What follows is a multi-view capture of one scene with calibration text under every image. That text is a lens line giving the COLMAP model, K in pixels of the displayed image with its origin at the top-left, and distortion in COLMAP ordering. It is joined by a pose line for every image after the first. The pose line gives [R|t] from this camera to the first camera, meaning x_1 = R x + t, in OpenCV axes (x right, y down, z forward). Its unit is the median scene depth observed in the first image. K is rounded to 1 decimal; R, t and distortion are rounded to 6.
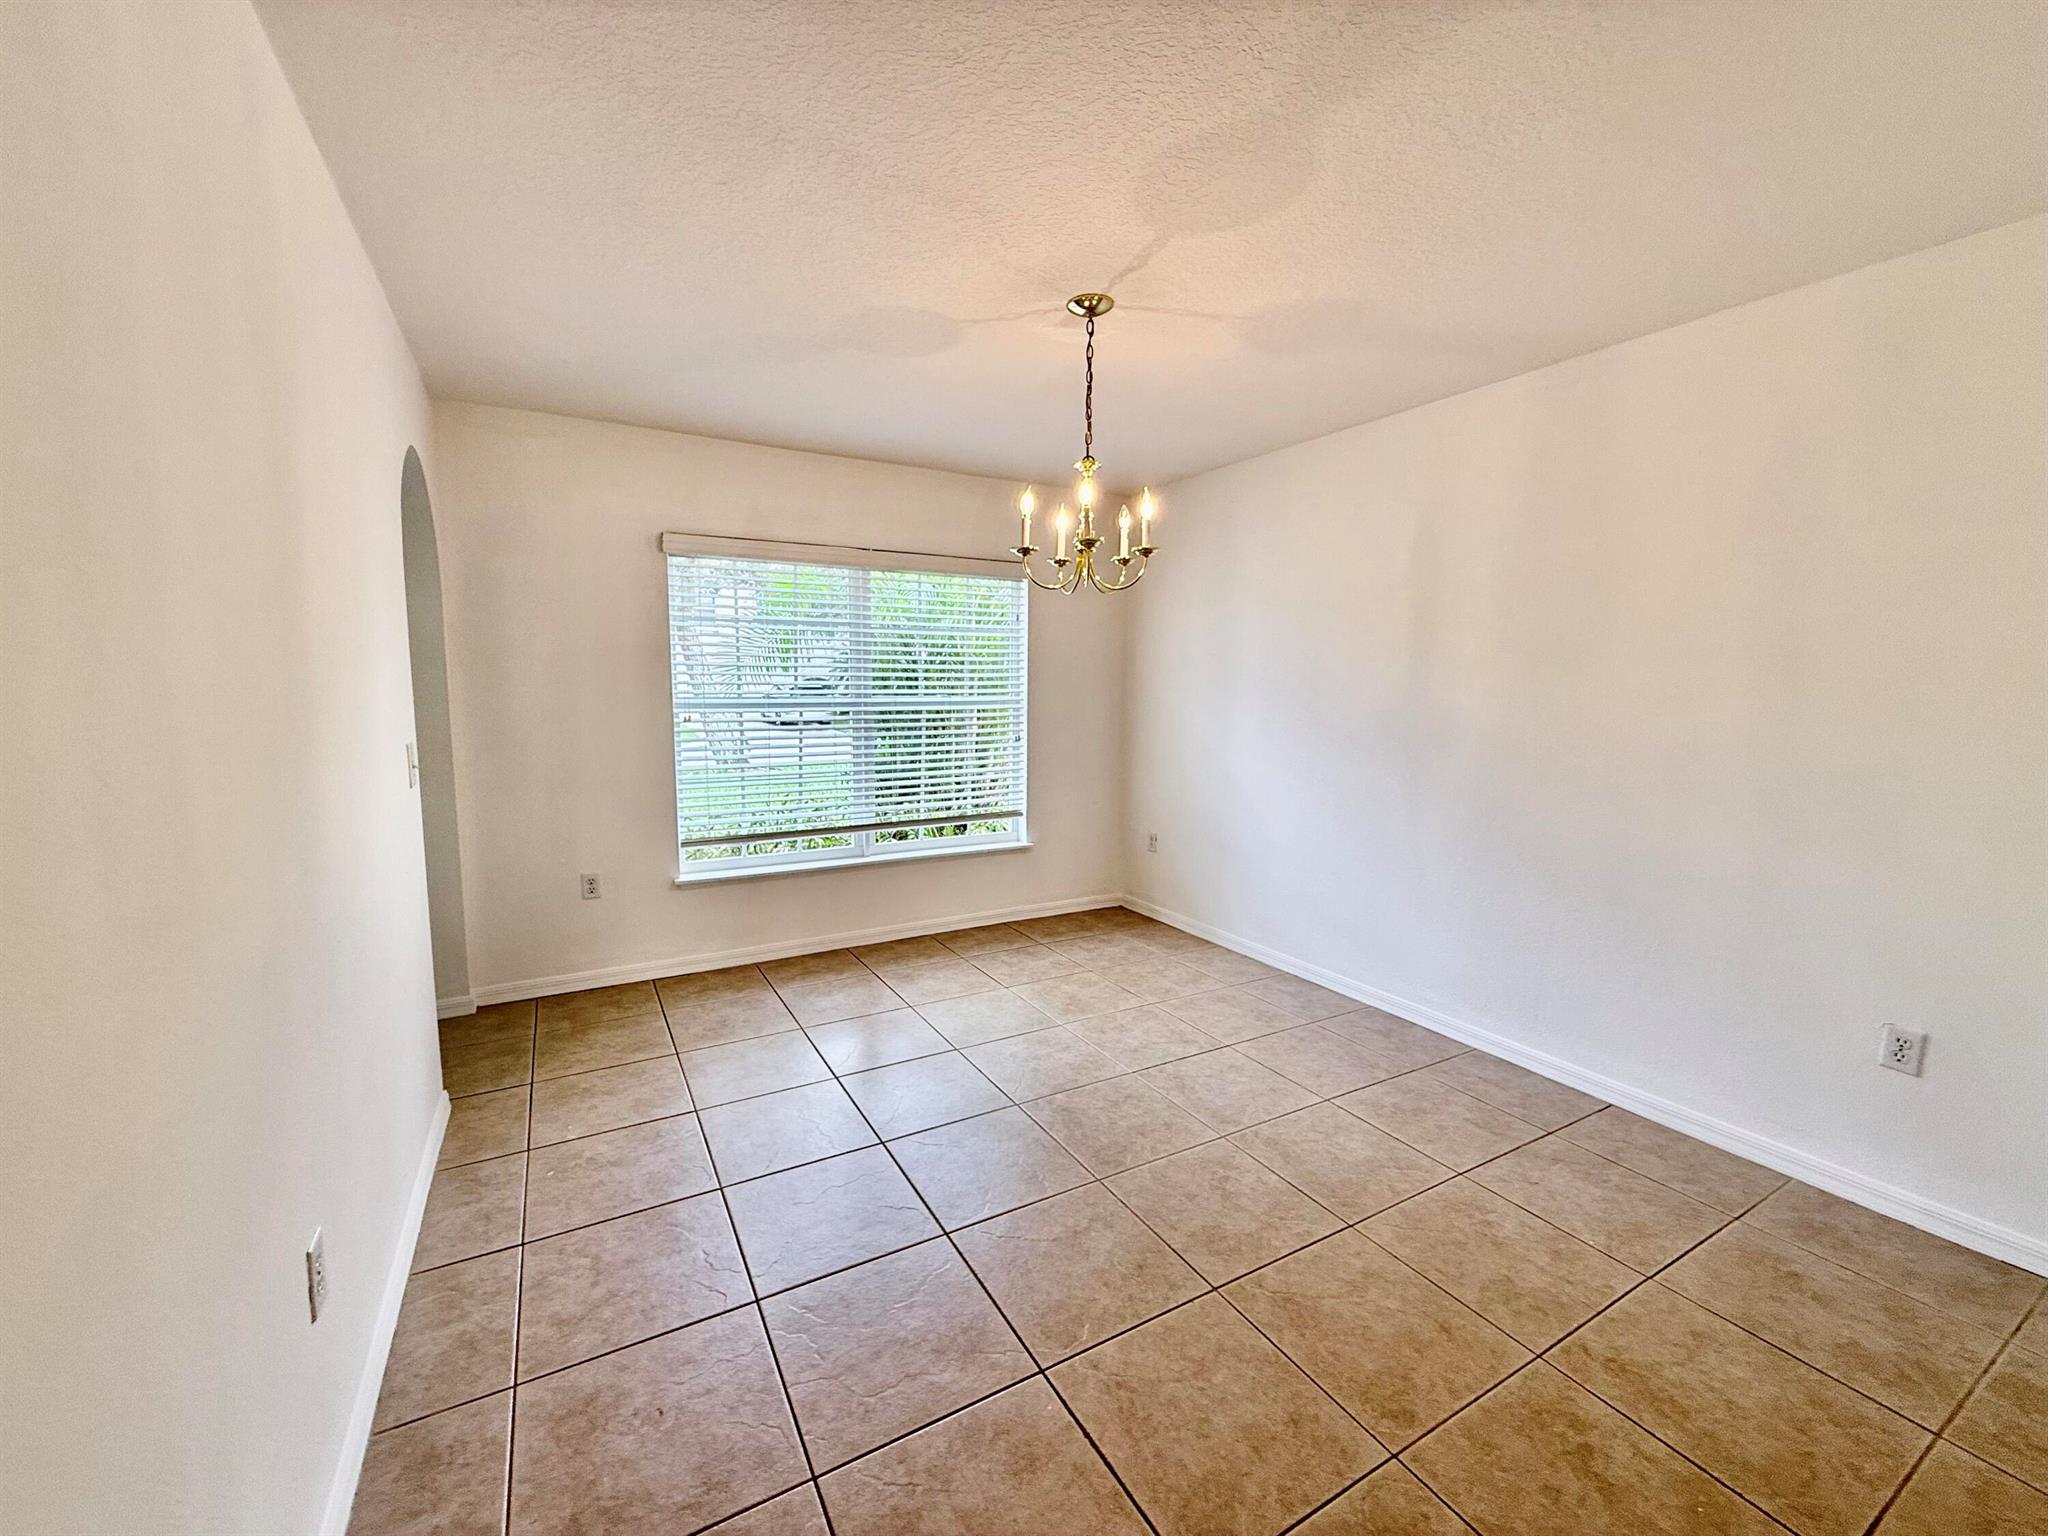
lens RADIAL K [[815.9, 0, 1017.7], [0, 815.9, 769.0], [0, 0, 1]] dist [0.000161, -0.000266]
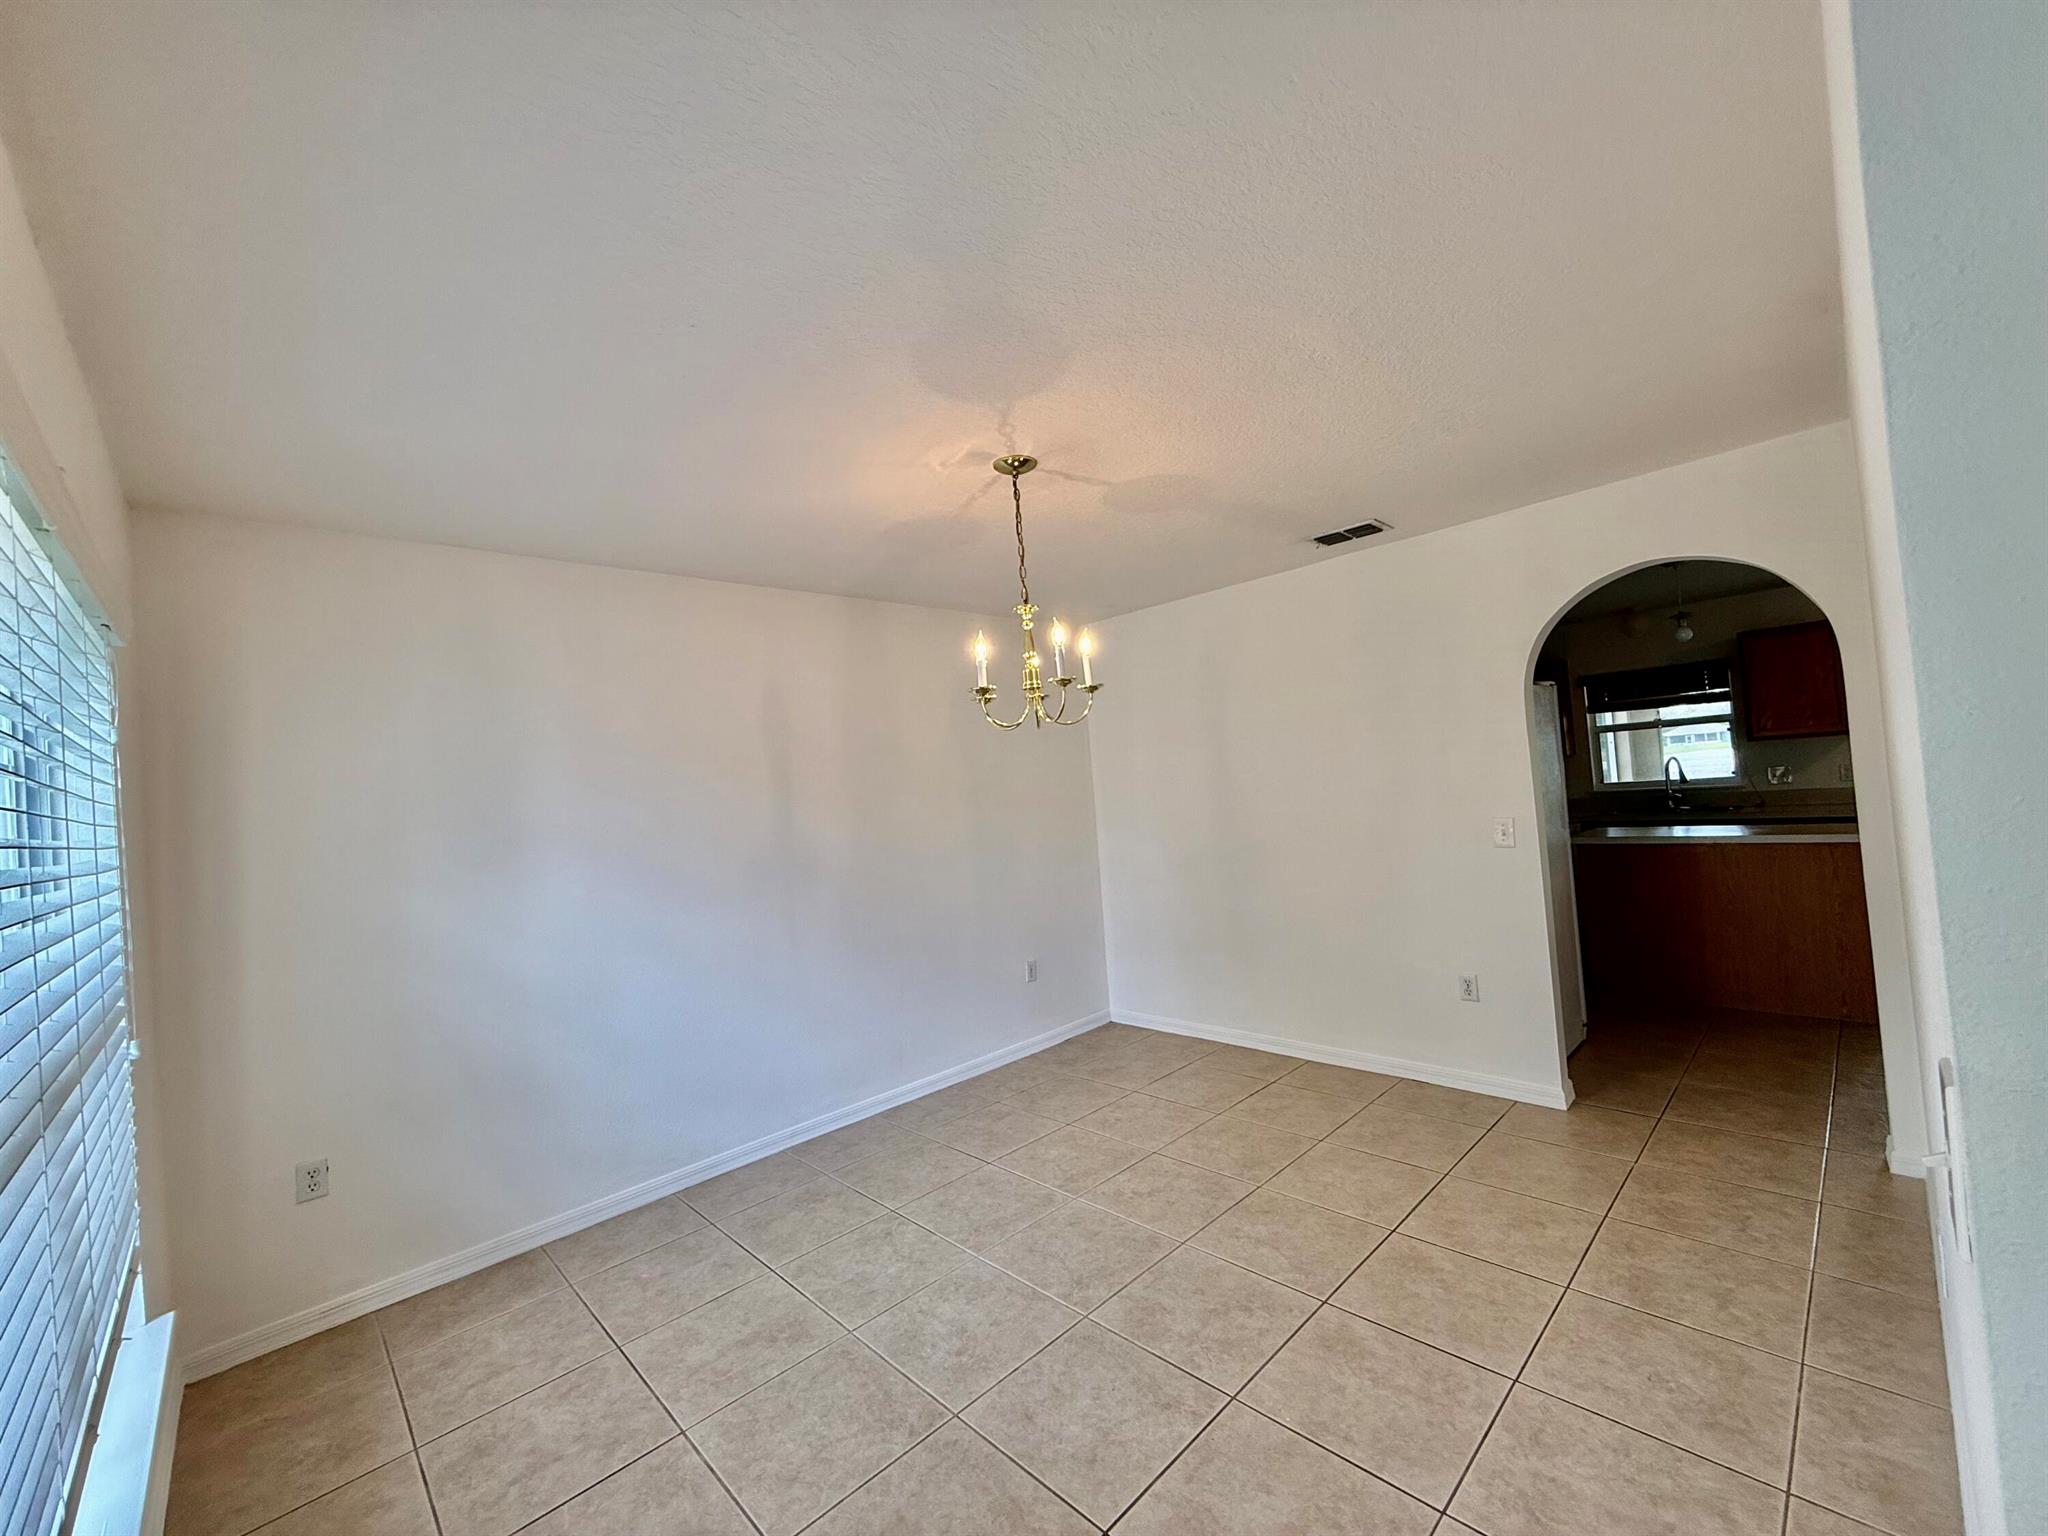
lens RADIAL K [[815.5, 0, 1017.1], [0, 815.5, 766.7], [0, 0, 1]] dist [-0.000675, -0.000382]
pose [[-0.245014, 0.044275, 0.968508, -0.841902], [0.181009, 0.983481, 0.000833, -0.162301], [-0.952472, 0.175513, -0.248981, 1.208820]]
